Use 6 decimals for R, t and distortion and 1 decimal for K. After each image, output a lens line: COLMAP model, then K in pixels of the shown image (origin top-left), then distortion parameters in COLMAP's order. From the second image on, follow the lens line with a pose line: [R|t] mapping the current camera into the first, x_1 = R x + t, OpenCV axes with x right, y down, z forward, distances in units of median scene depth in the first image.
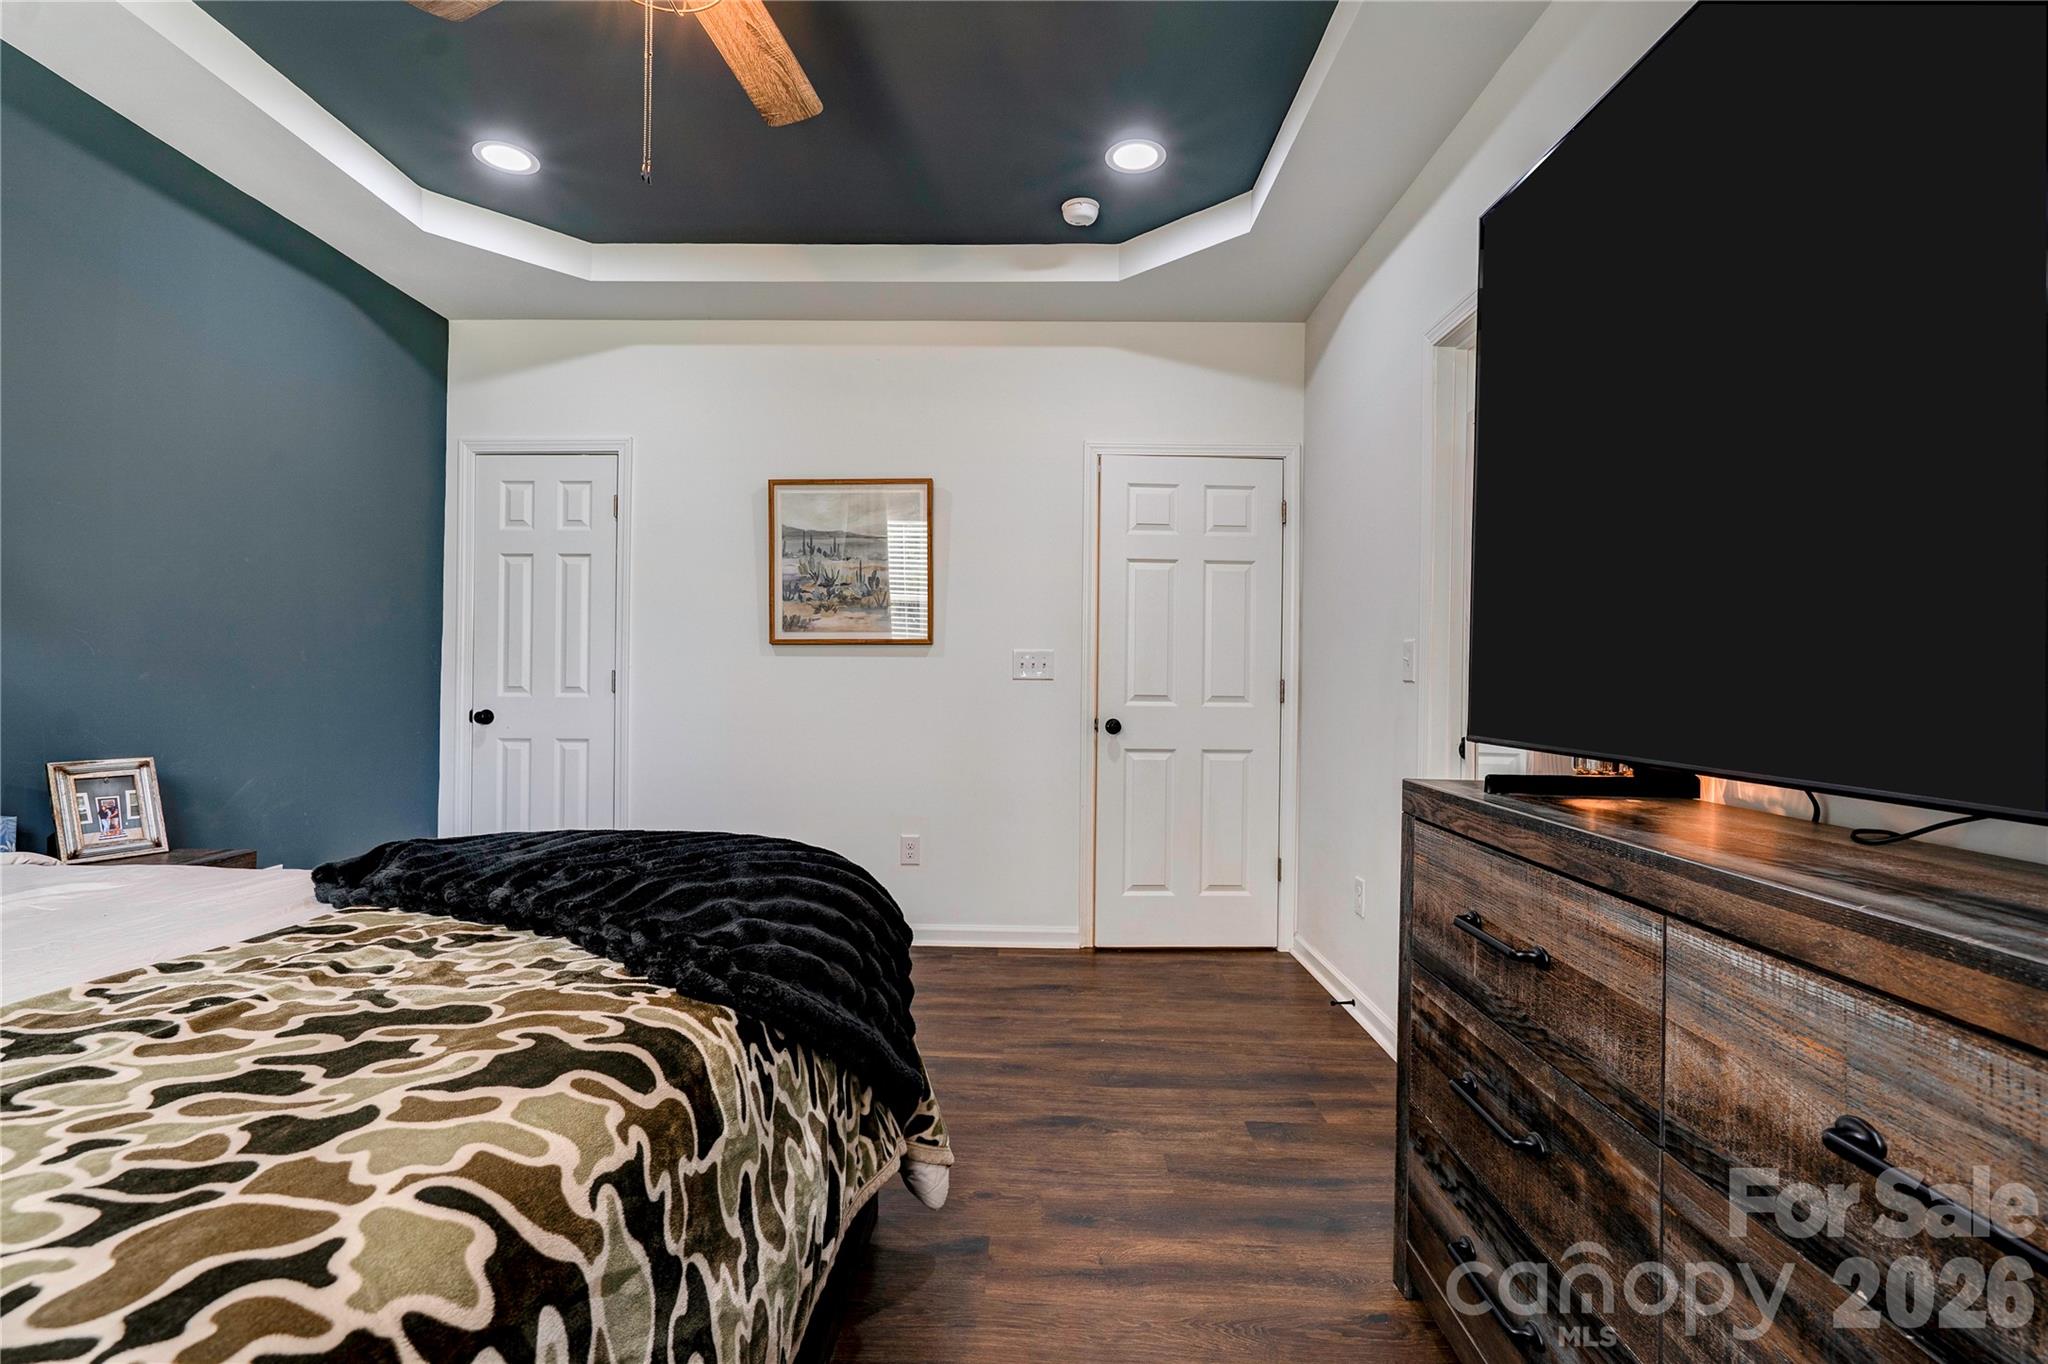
lens RADIAL K [[955.2, 0, 1013.7], [0, 955.2, 676.2], [0, 0, 1]] dist [-0.003487, 0.011319]
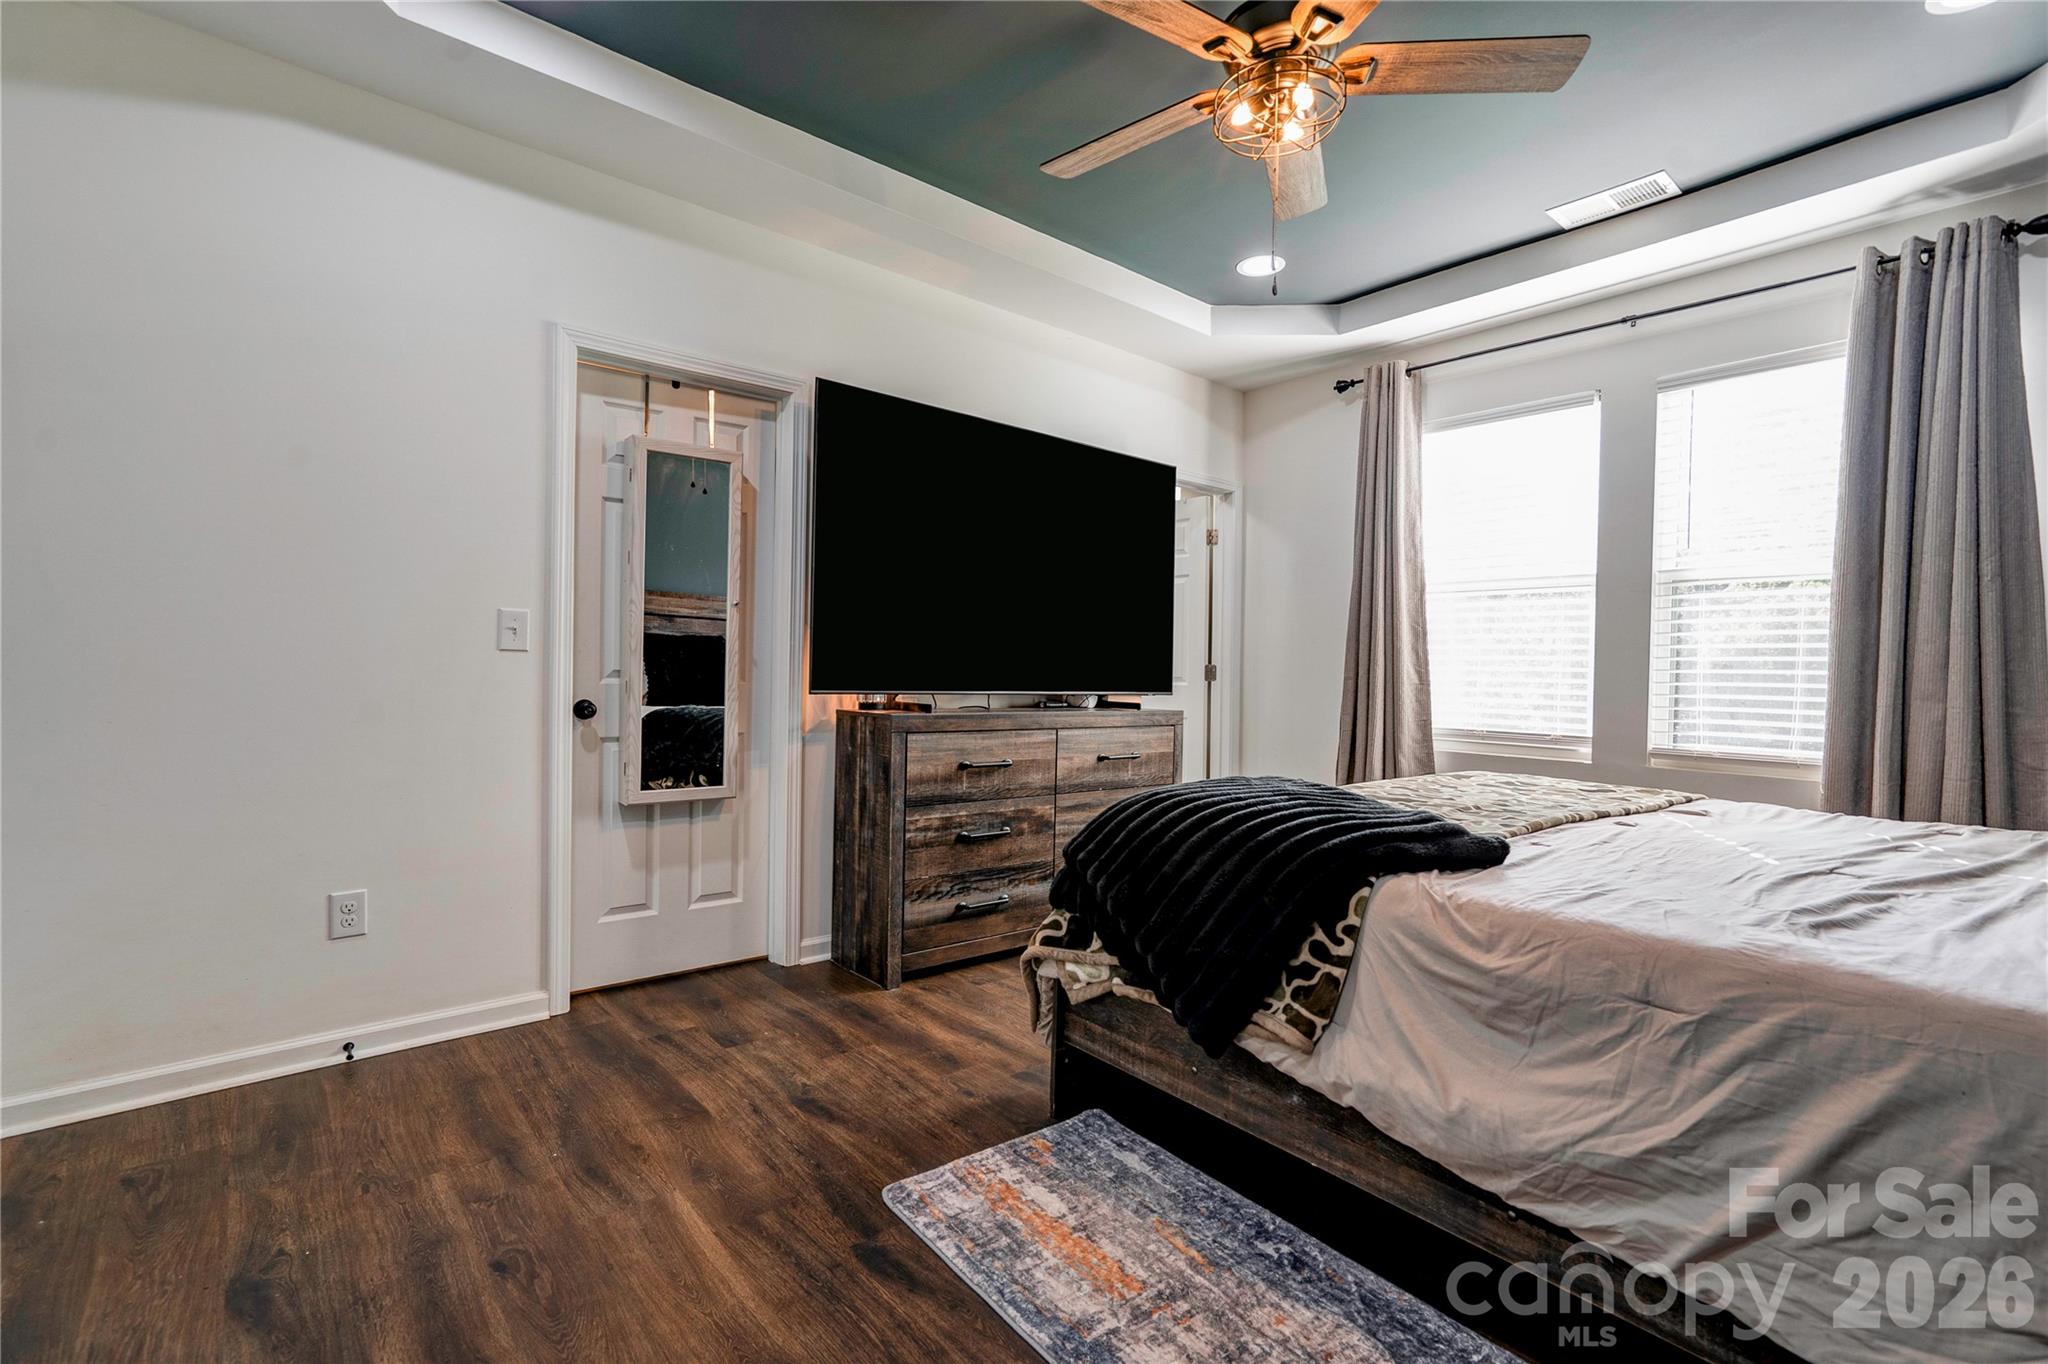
lens RADIAL K [[938.3, 0, 1019.6], [0, 938.3, 679.9], [0, 0, 1]] dist [-0.004004, 0.017375]
pose [[-0.660096, -0.037984, 0.750220, -1.106187], [-0.031660, 0.999240, 0.022735, -0.006752], [-0.750513, -0.008745, -0.660797, 2.041150]]
